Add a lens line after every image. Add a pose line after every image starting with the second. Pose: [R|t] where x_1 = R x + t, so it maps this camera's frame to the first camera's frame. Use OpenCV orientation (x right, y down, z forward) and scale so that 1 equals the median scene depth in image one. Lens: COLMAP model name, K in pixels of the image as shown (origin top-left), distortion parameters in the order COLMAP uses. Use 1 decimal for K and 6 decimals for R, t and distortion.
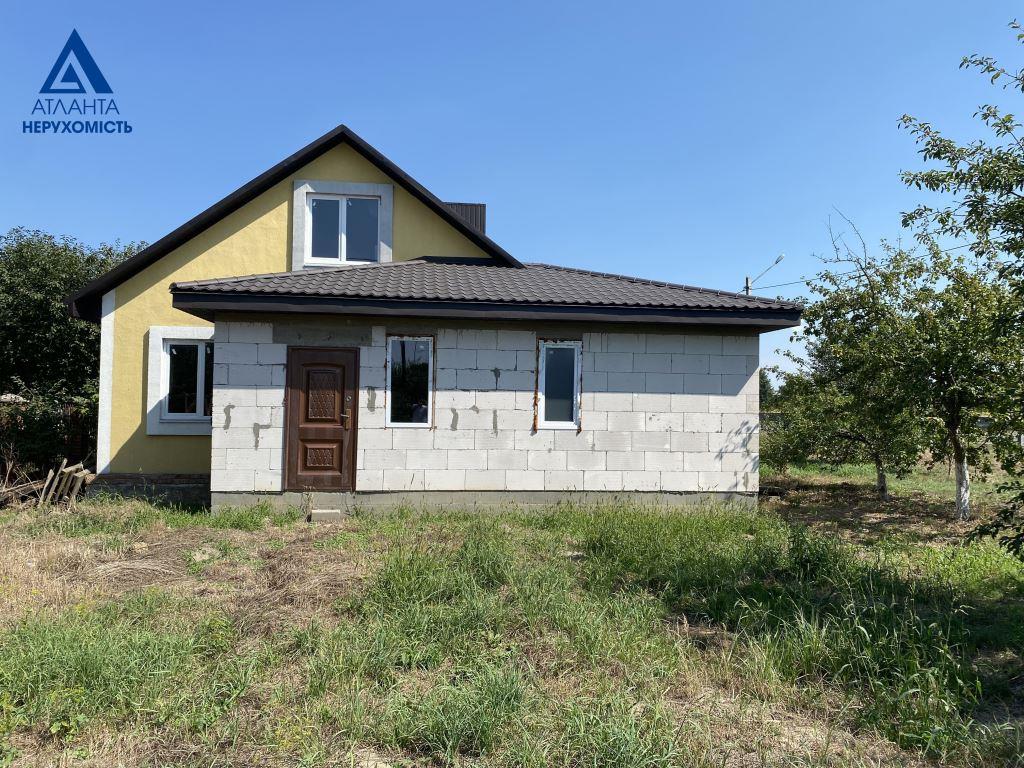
lens RADIAL K [[782.8, 0, 508.1], [0, 782.8, 383.0], [0, 0, 1]] dist [0.011366, 0.000686]
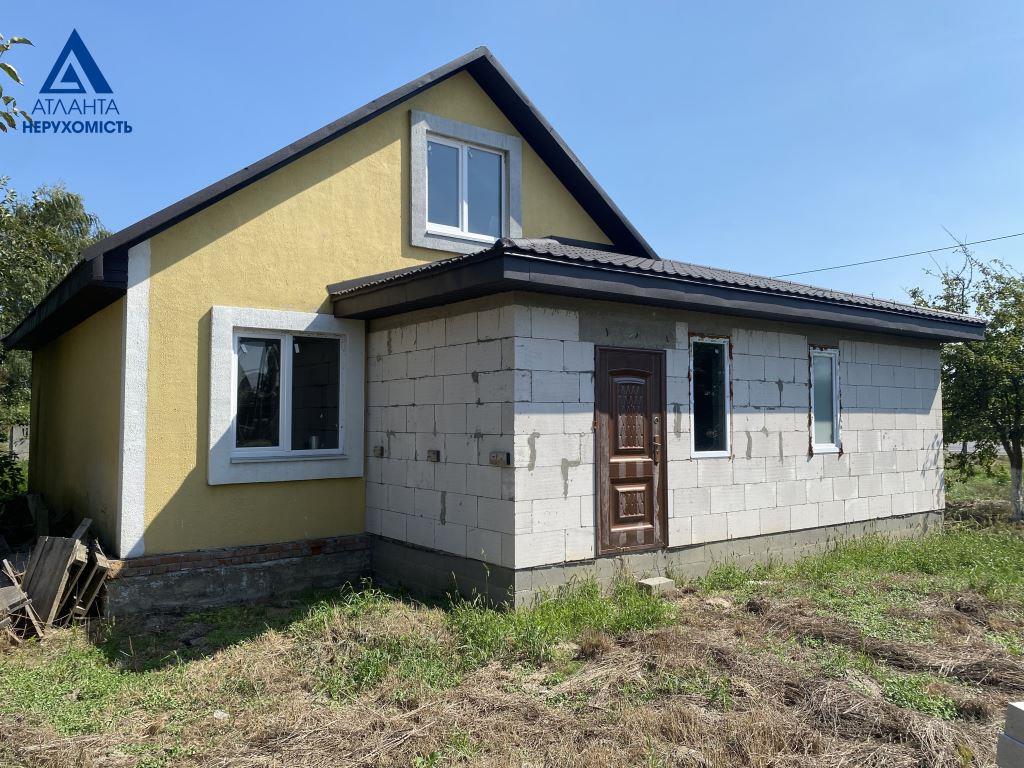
lens RADIAL K [[793.9, 0, 512.2], [0, 793.9, 381.3], [0, 0, 1]] dist [0.040266, -0.001901]
pose [[0.874550, 0.008659, 0.484858, -0.660479], [0.001475, 0.999788, -0.020516, -0.001060], [-0.484933, 0.018658, 0.874352, 0.411985]]
